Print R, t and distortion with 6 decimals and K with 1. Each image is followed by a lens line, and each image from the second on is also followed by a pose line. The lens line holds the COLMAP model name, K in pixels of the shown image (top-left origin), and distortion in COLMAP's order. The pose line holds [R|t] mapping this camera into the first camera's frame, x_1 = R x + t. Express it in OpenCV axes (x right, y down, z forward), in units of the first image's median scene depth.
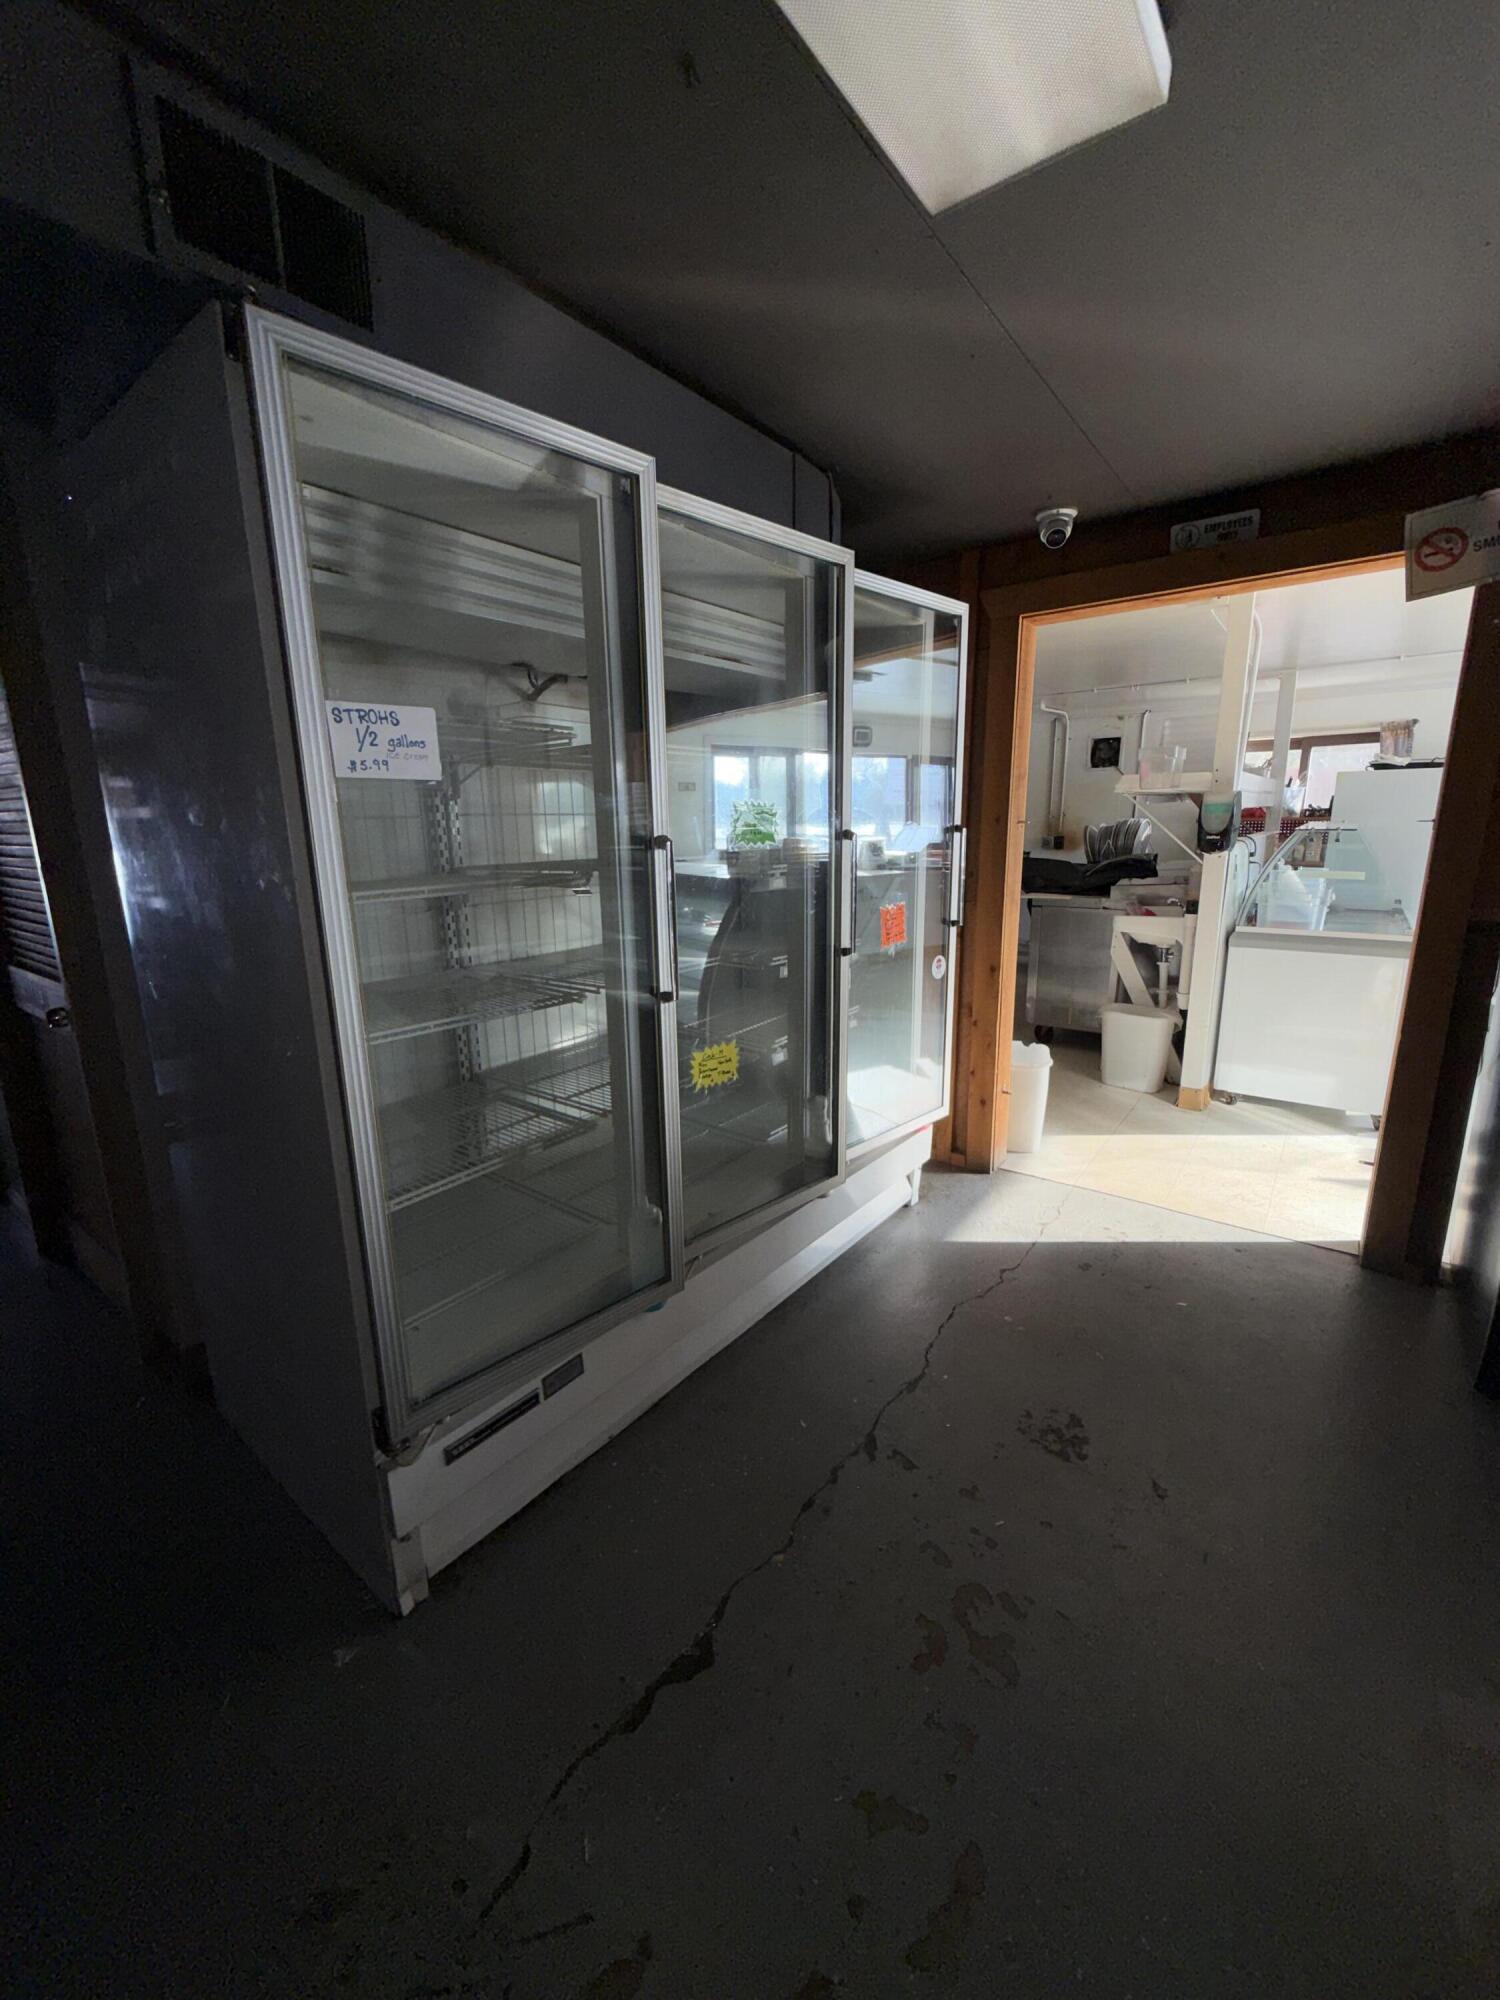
lens RADIAL K [[804.6, 0, 750.0], [0, 804.6, 1000.0], [0, 0, 1]] dist [-0.002411, 0.003412]
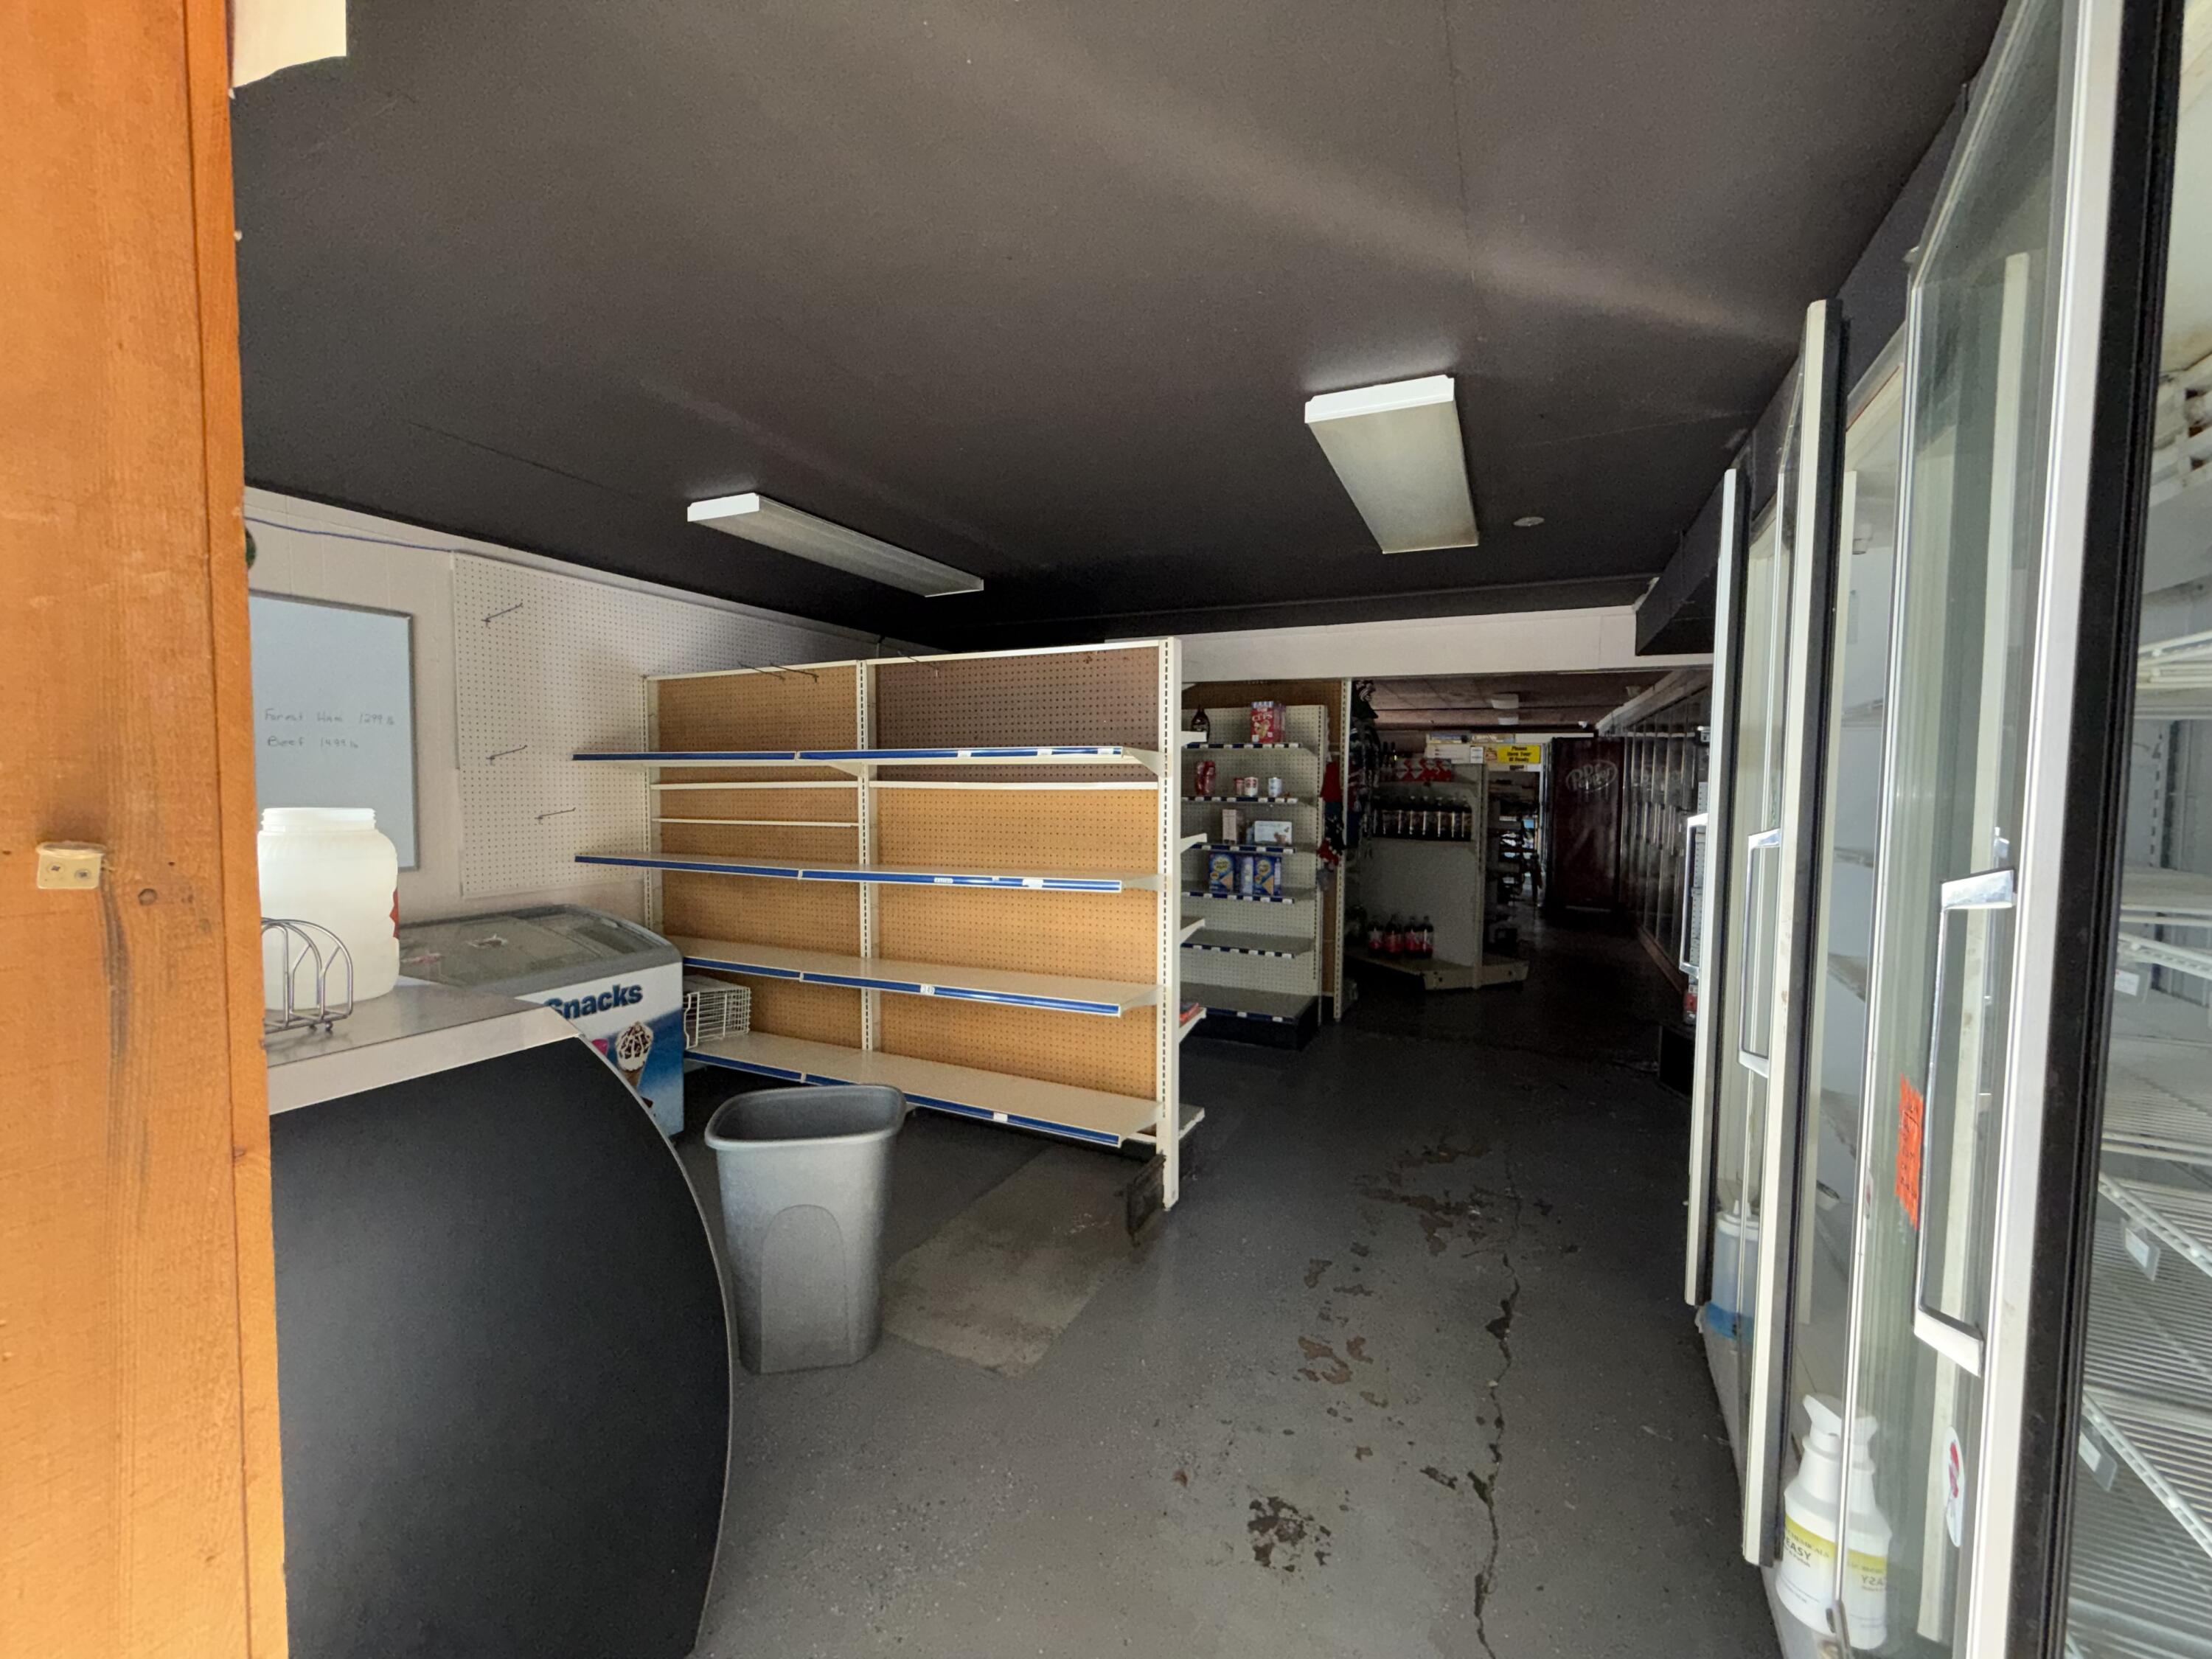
lens RADIAL K [[881.2, 0, 1099.3], [0, 881.2, 827.1], [0, 0, 1]] dist [0.000158, 0.000940]
pose [[-0.982399, 0.012487, -0.186379, 0.361020], [-0.039020, 0.962034, 0.270124, -0.193316], [0.182676, 0.272642, -0.944614, 0.805569]]
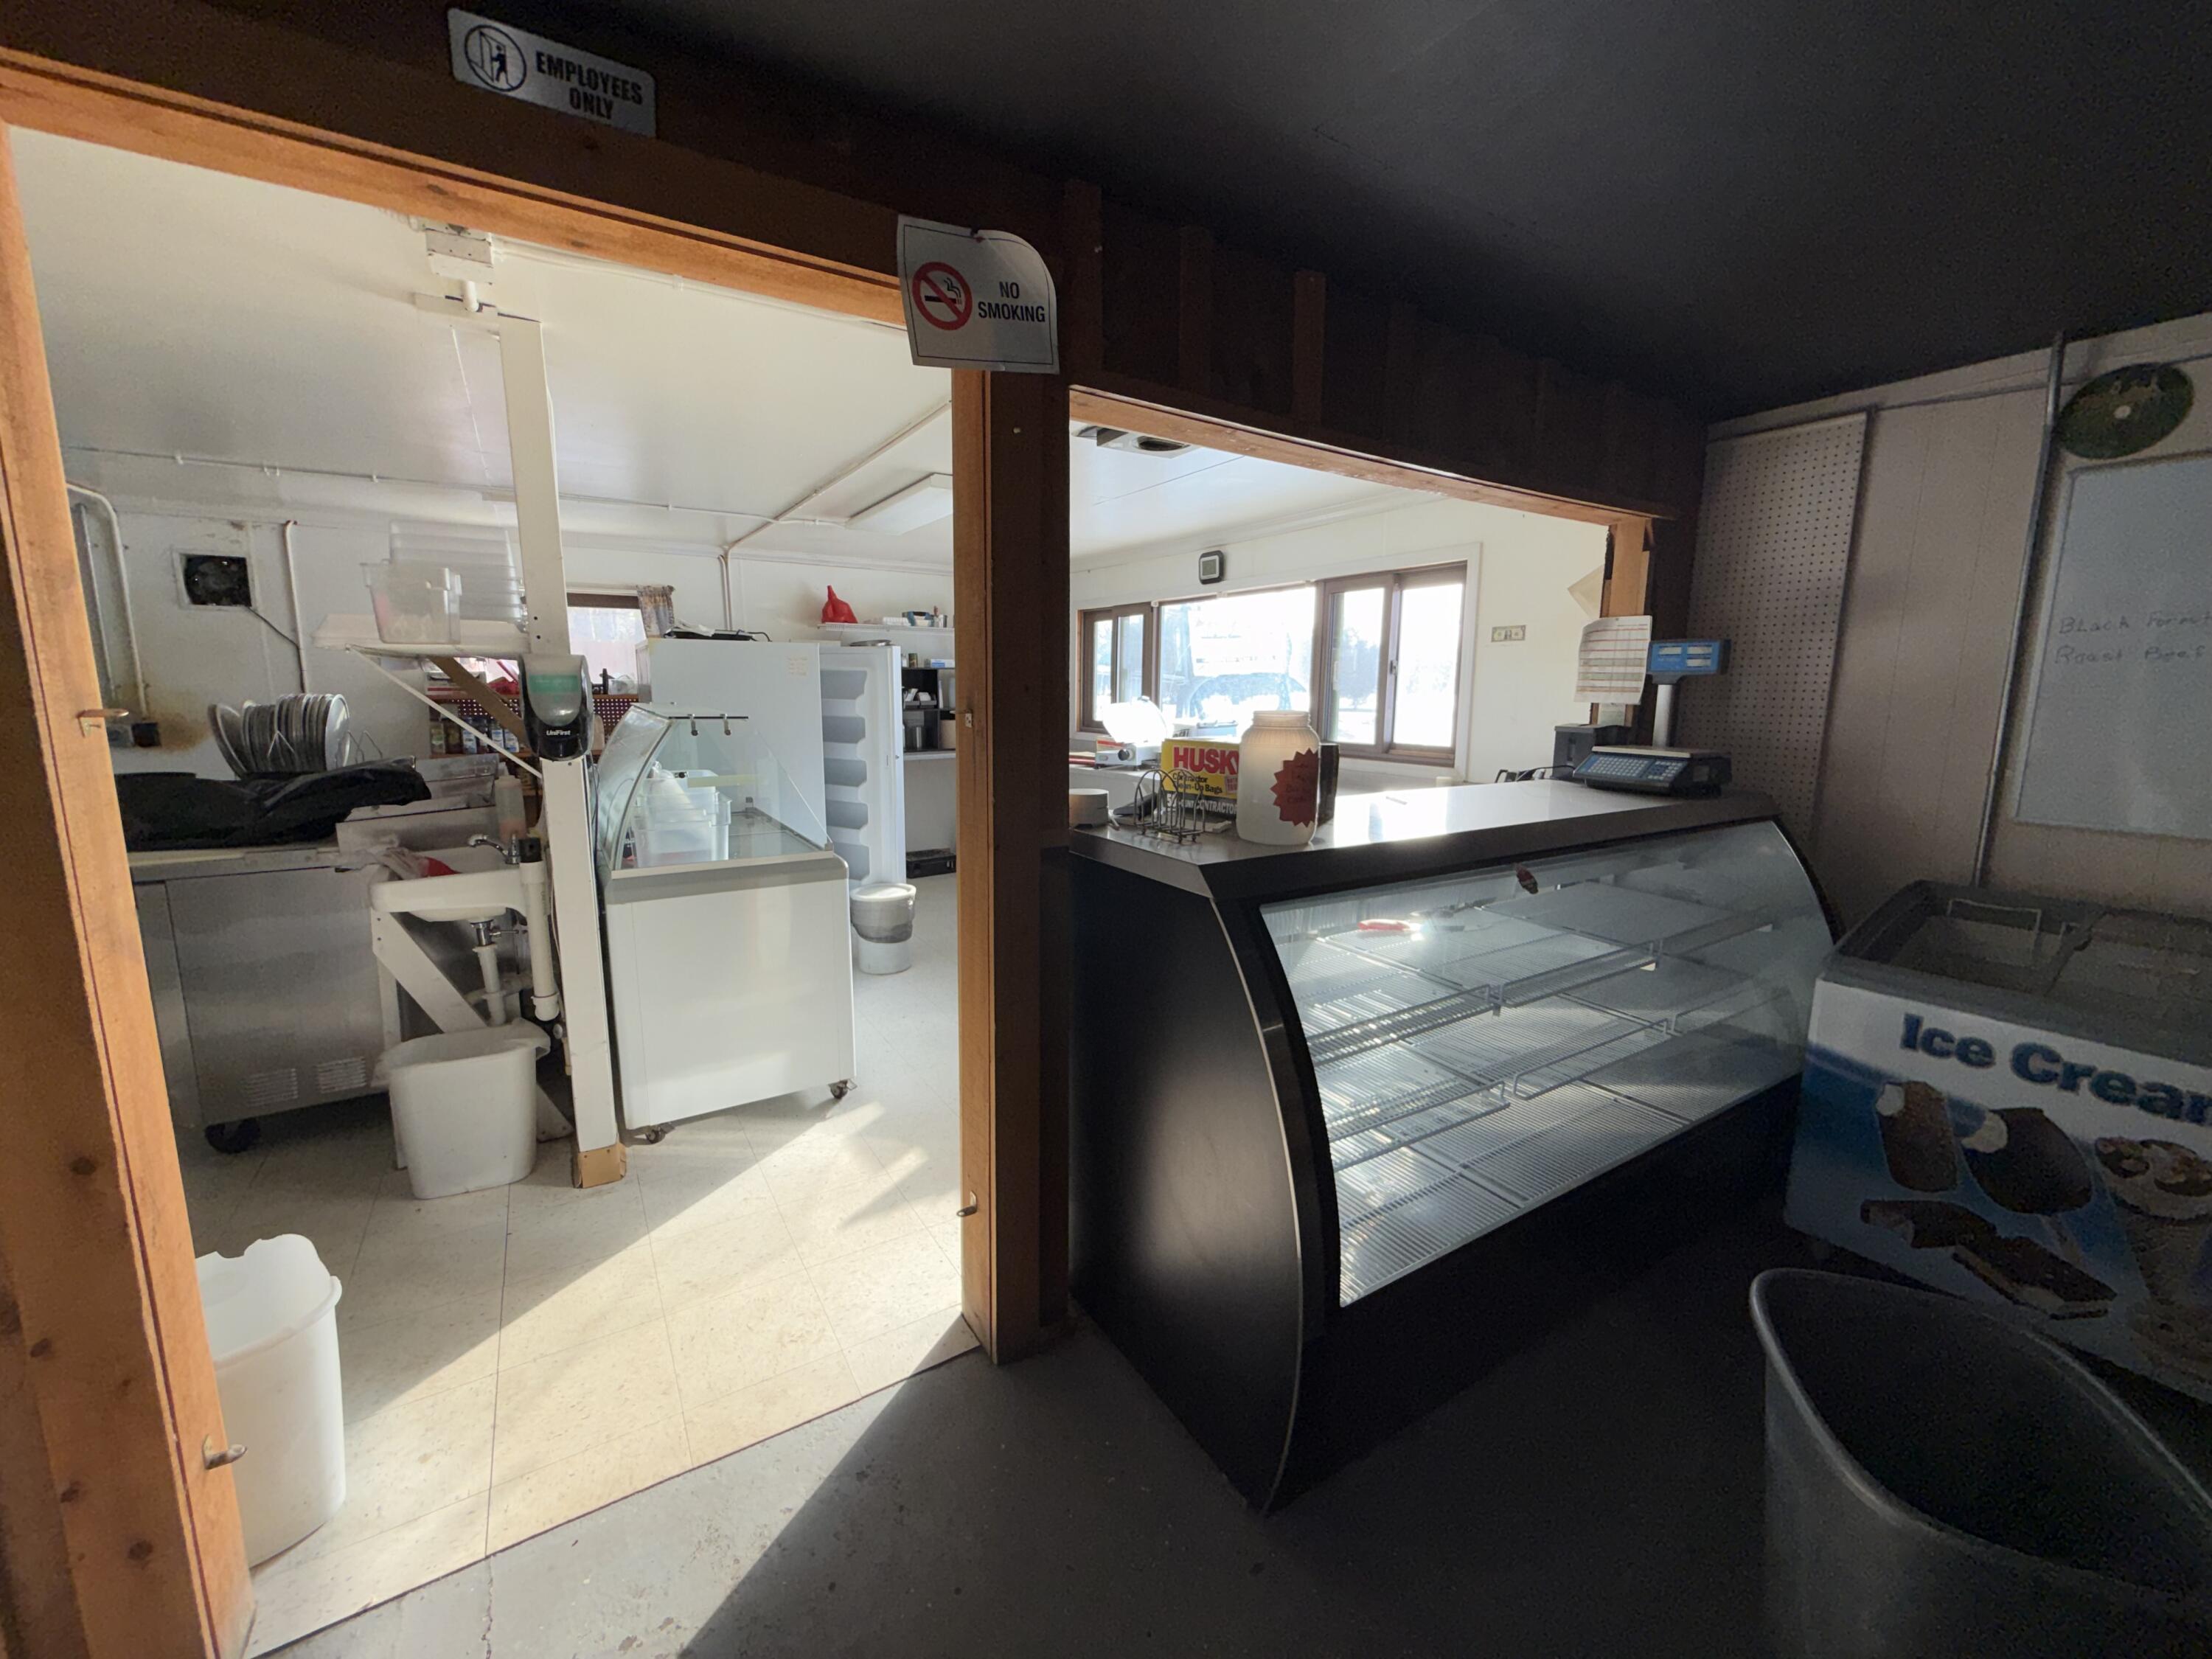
lens RADIAL K [[889.9, 0, 1106.0], [0, 889.9, 829.5], [0, 0, 1]] dist [-0.002411, 0.003412]
pose [[0.363349, -0.128808, 0.922706, 0.112125], [0.191739, 0.979534, 0.061237, -0.091925], [-0.911709, 0.154668, 0.380610, 0.382435]]
